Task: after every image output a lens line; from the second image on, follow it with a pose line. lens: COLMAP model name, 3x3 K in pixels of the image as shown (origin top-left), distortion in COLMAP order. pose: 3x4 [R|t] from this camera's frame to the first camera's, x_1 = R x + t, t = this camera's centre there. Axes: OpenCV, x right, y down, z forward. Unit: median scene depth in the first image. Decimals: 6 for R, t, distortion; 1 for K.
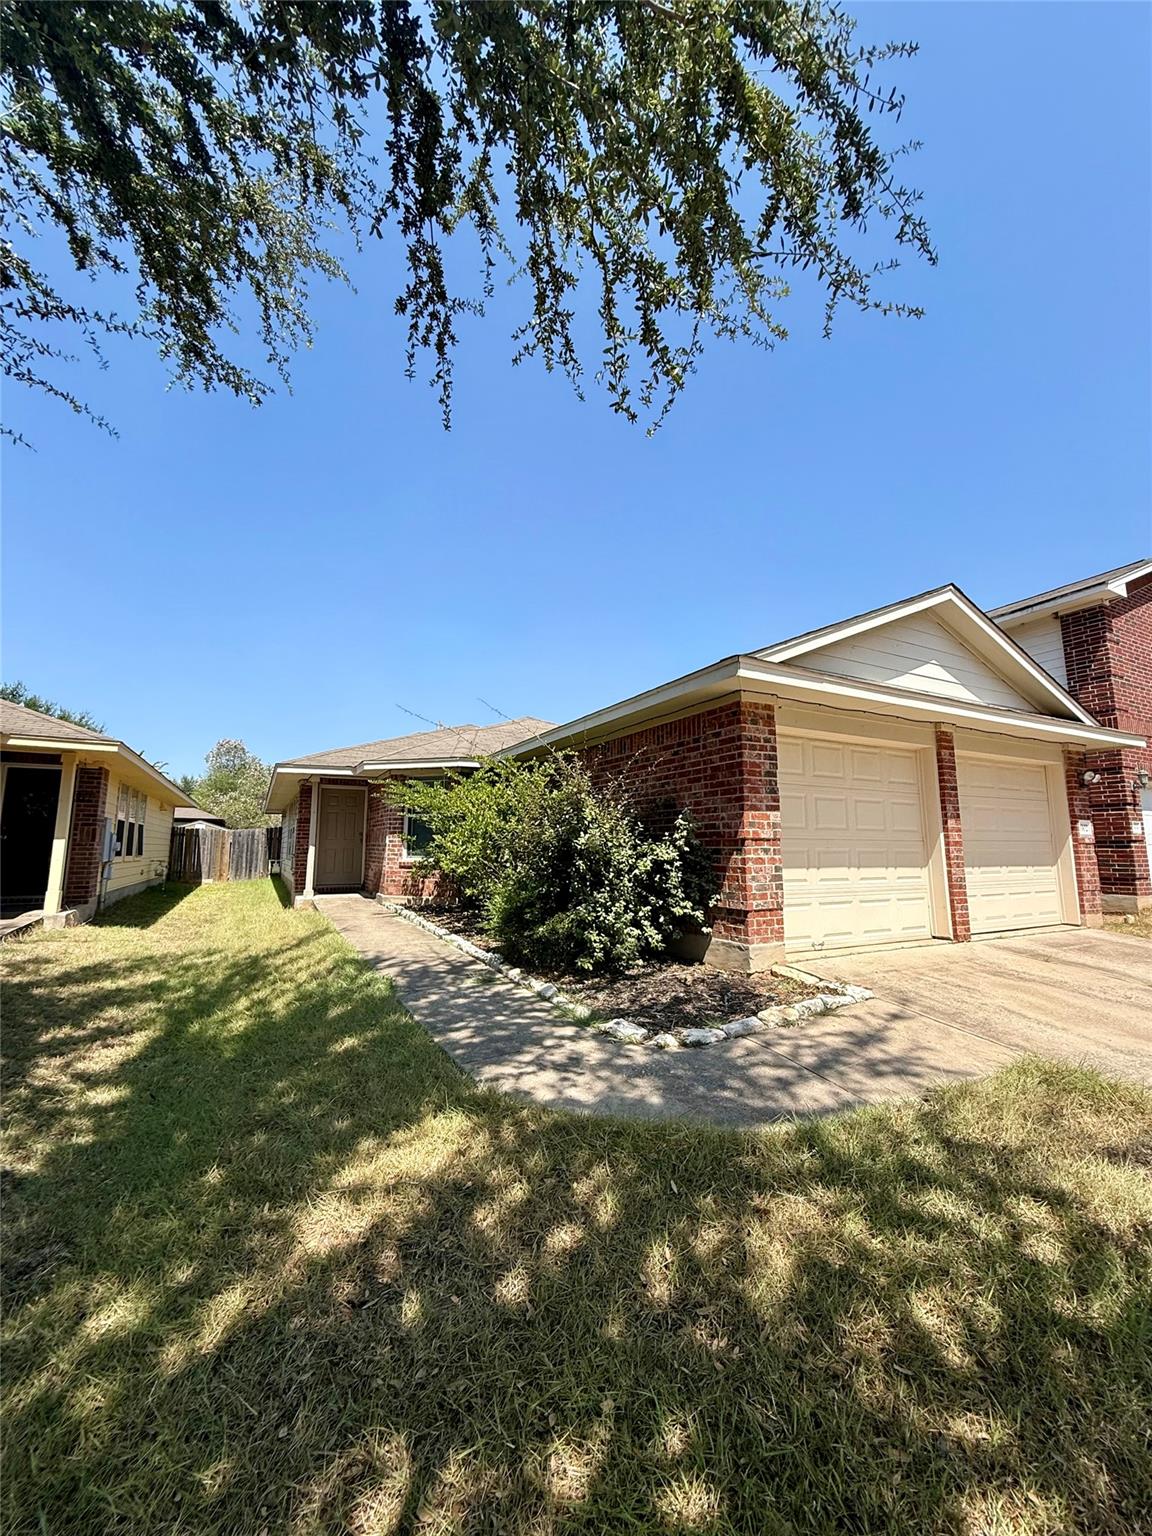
lens RADIAL K [[611.1, 0, 575.1], [0, 611.1, 763.8], [0, 0, 1]] dist [0.000385, -0.000064]
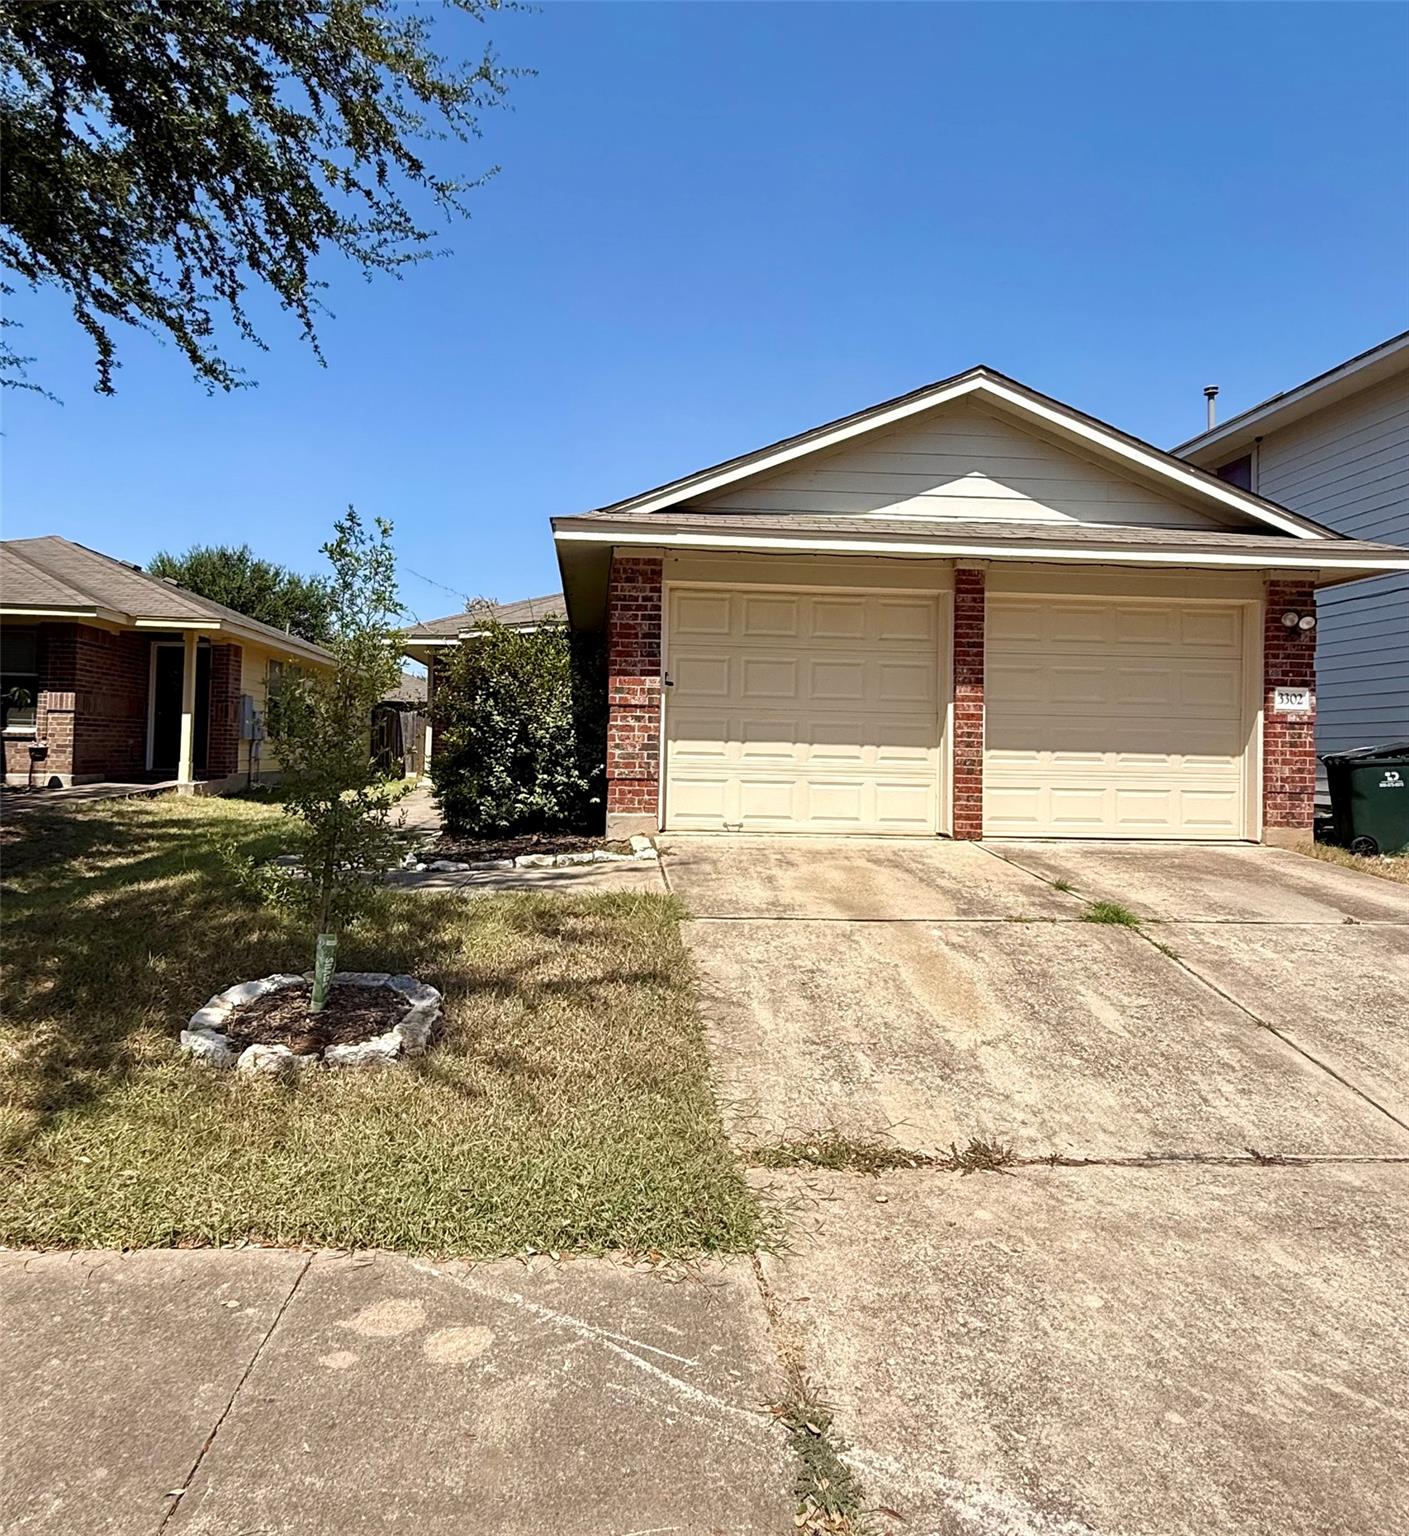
lens RADIAL K [[1091.6, 0, 701.9], [0, 1091.6, 725.7], [0, 0, 1]] dist [-0.020912, 0.098823]
pose [[0.905023, 0.006444, -0.425314, 0.905479], [0.037058, 0.994889, 0.093930, 0.000160], [0.423746, -0.100770, 0.900158, -0.381359]]
